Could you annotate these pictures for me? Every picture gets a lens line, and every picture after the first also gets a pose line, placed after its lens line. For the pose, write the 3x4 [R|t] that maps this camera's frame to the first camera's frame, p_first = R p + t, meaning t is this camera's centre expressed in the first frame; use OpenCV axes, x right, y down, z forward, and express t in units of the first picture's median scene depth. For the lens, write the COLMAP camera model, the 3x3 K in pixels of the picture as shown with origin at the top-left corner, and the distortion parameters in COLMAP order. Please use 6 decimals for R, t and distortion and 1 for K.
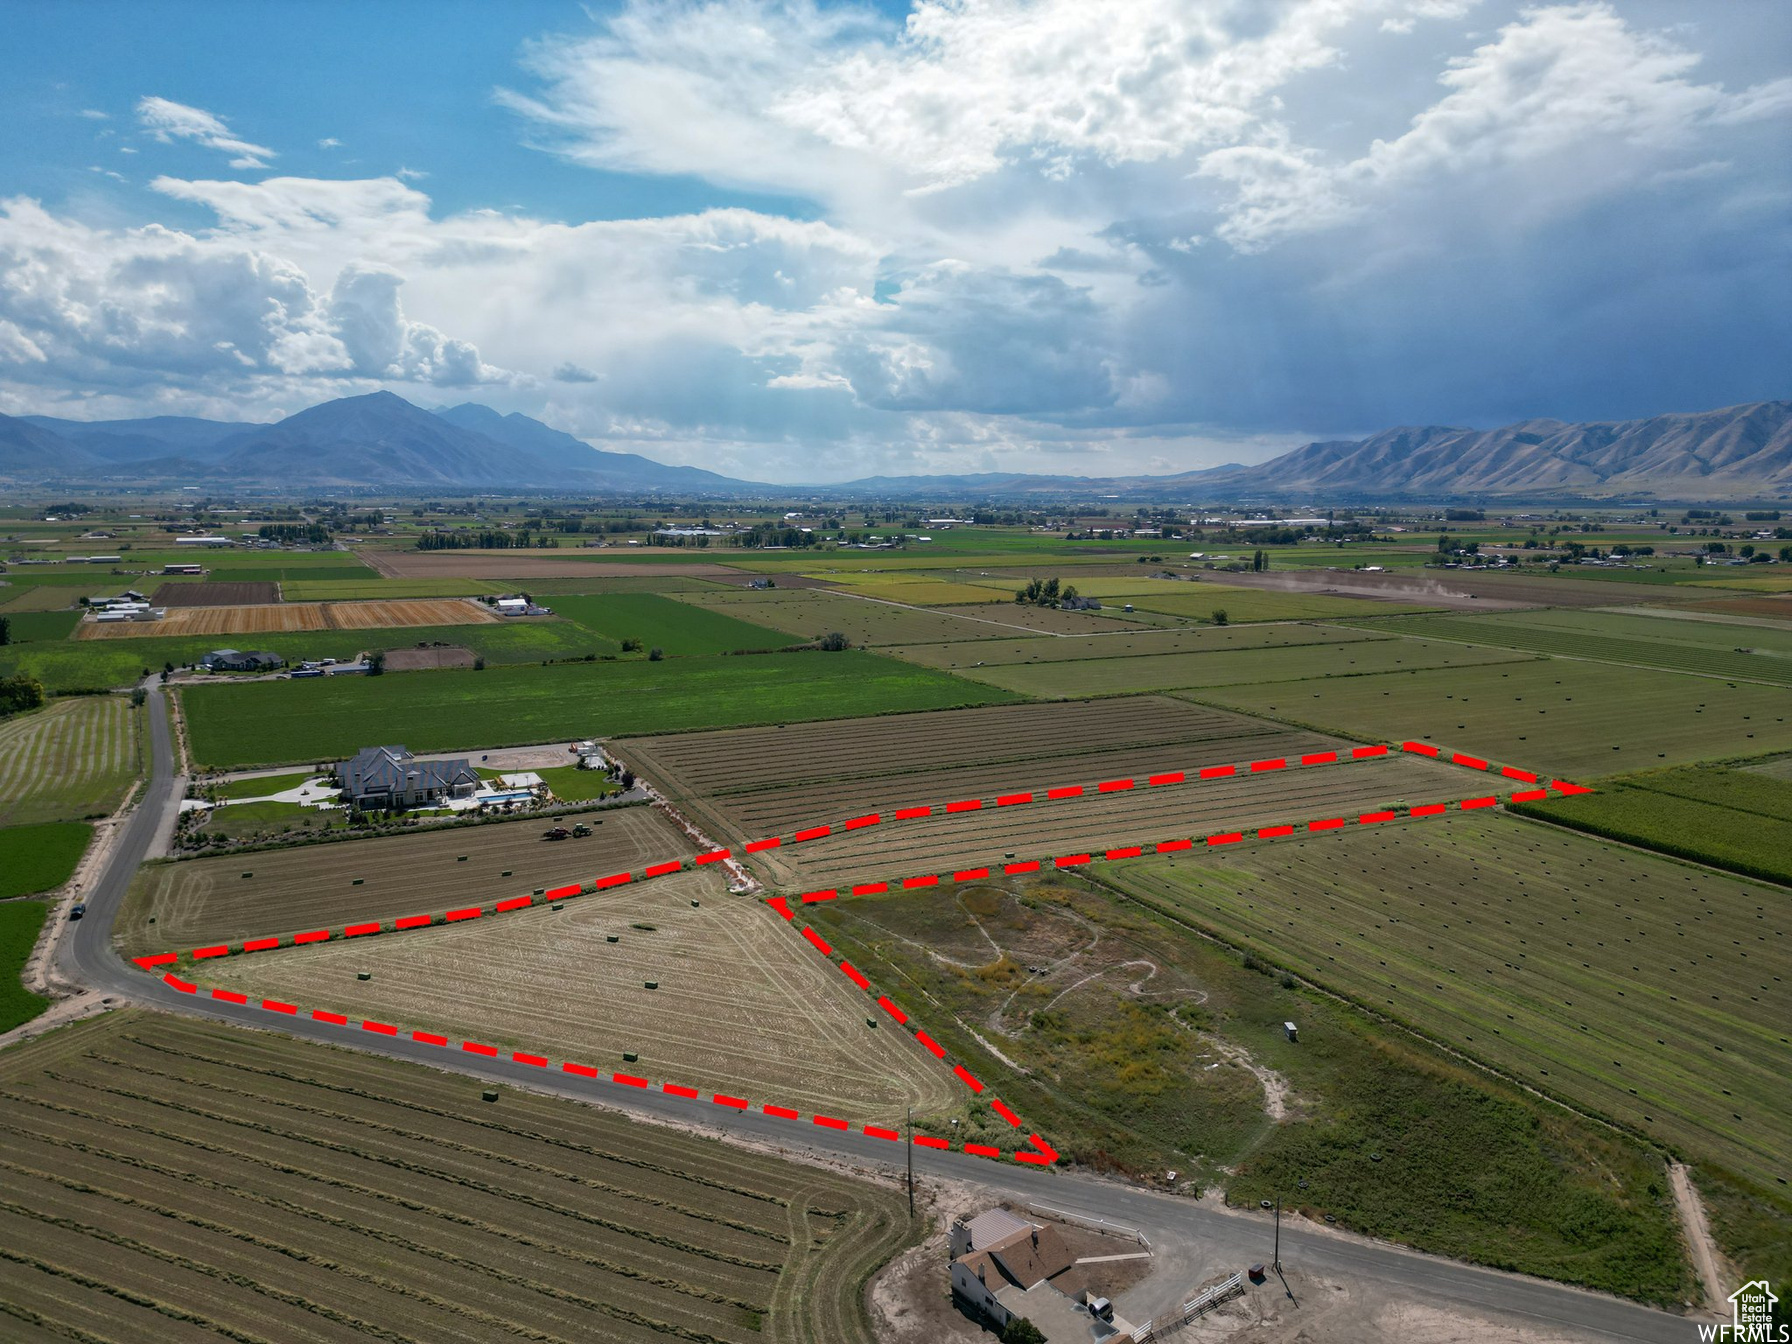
lens RADIAL K [[1249.8, 0, 897.9], [0, 1249.8, 686.7], [0, 0, 1]] dist [0.068585, -0.065321]
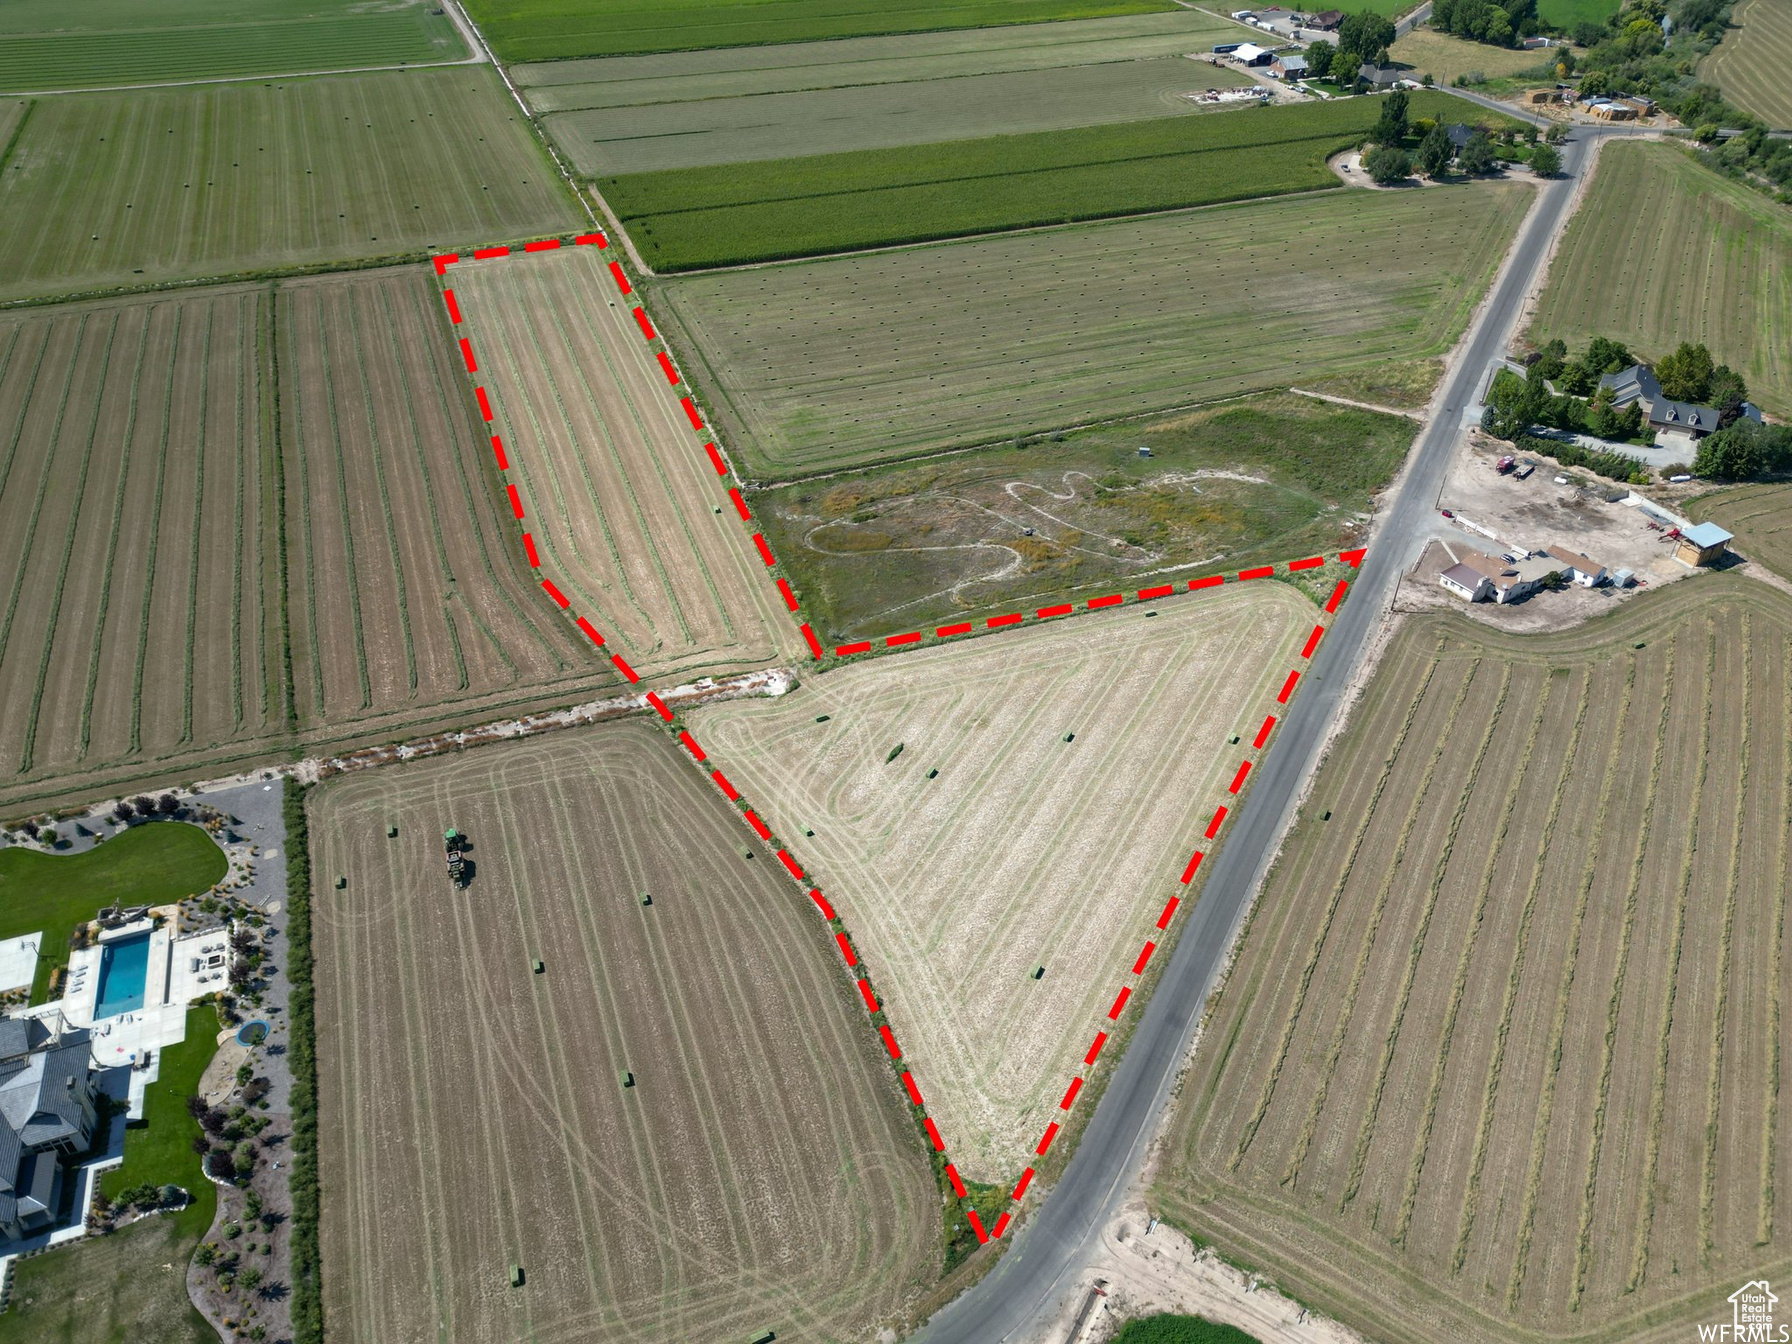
lens RADIAL K [[1269.3, 0, 899.3], [0, 1269.3, 711.1], [0, 0, 1]] dist [0.057399, -0.044312]
pose [[0.104687, -0.626412, 0.772430, -0.668516], [0.161234, 0.777113, 0.608358, -0.279375], [-0.981348, 0.060855, 0.182352, 0.659643]]
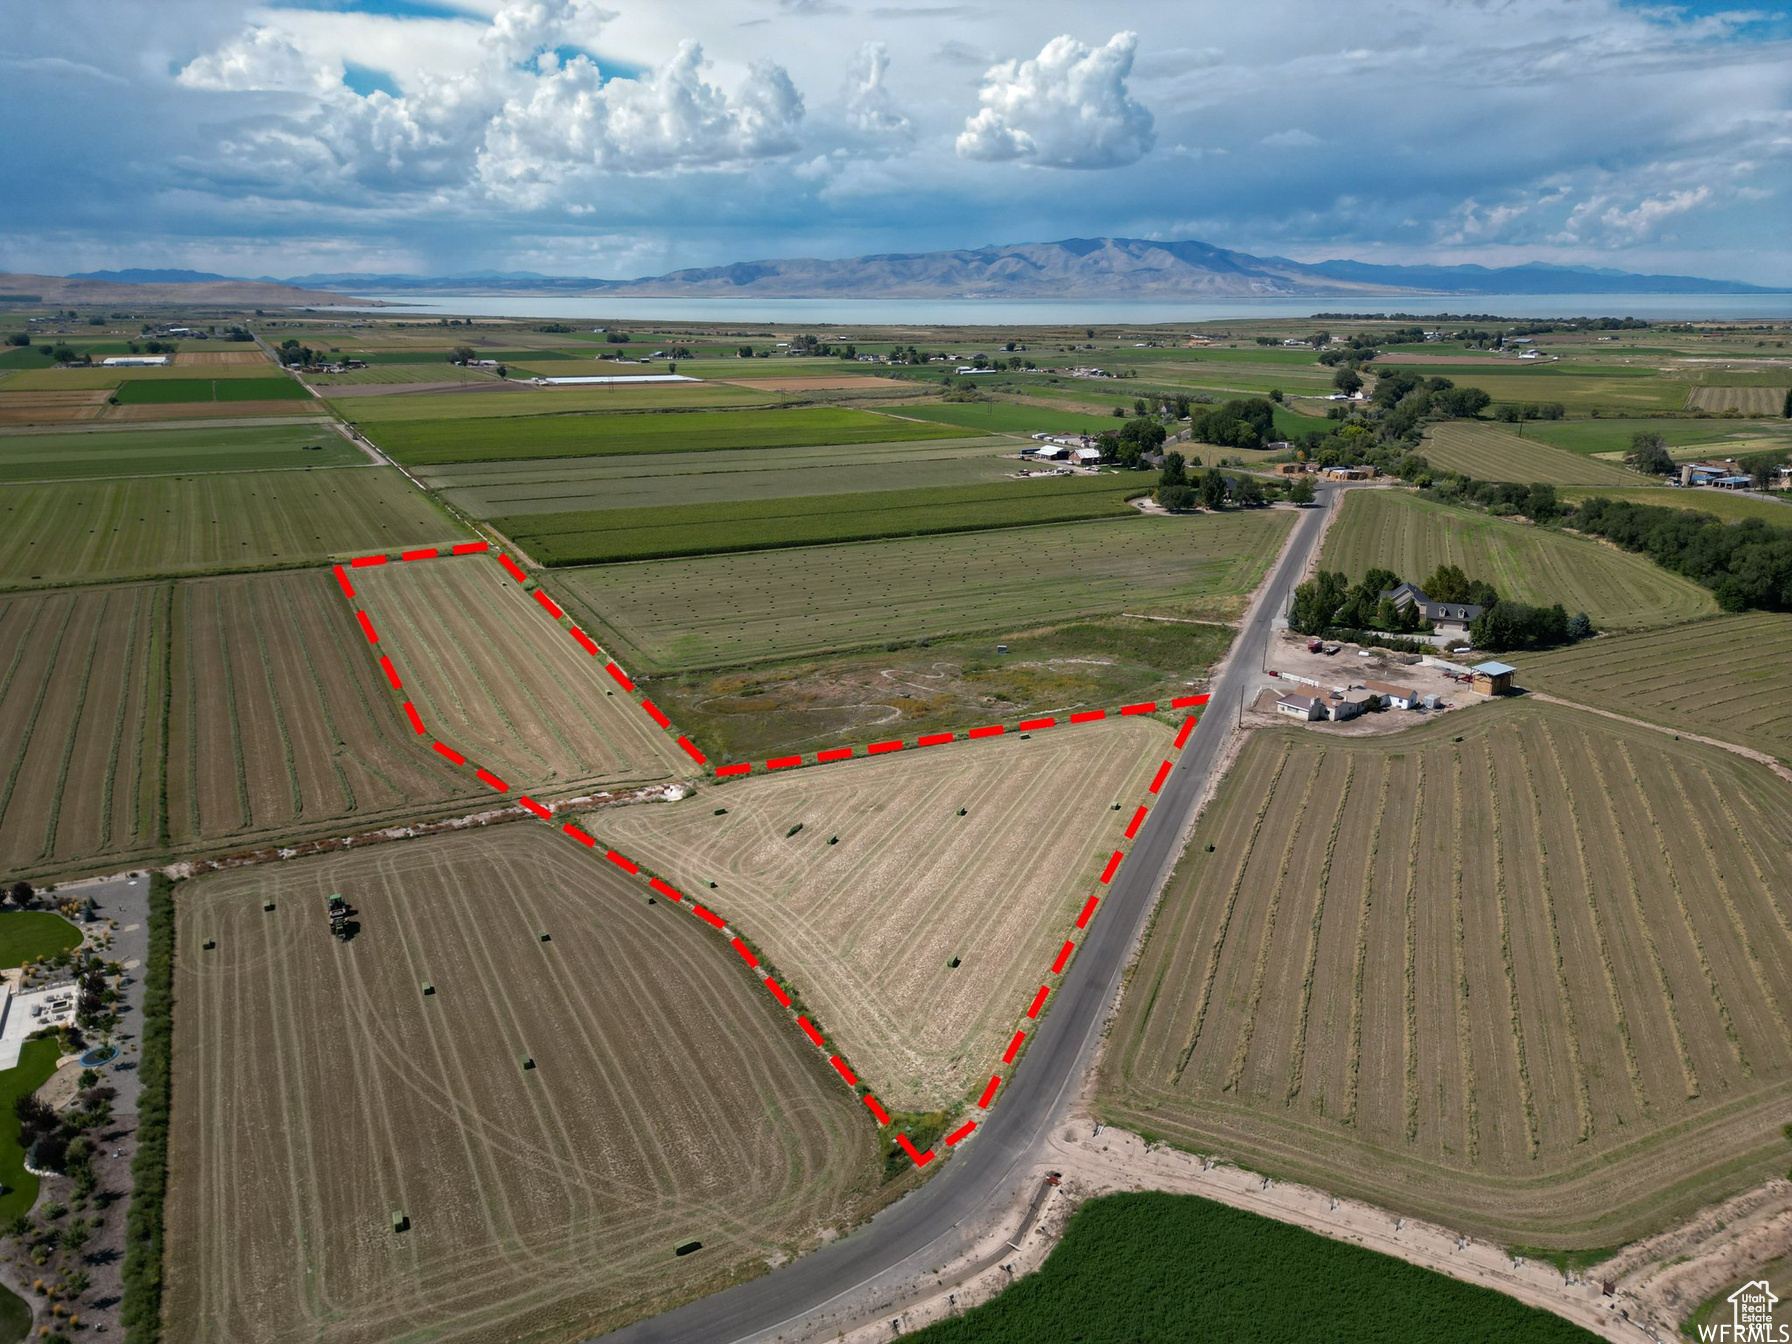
lens RADIAL K [[1249.8, 0, 897.9], [0, 1249.8, 686.7], [0, 0, 1]] dist [0.068585, -0.065321]
pose [[-0.014576, -0.304360, 0.952446, -0.783731], [0.157527, 0.939952, 0.302778, -0.119788], [-0.987407, 0.154449, 0.034244, 0.696135]]
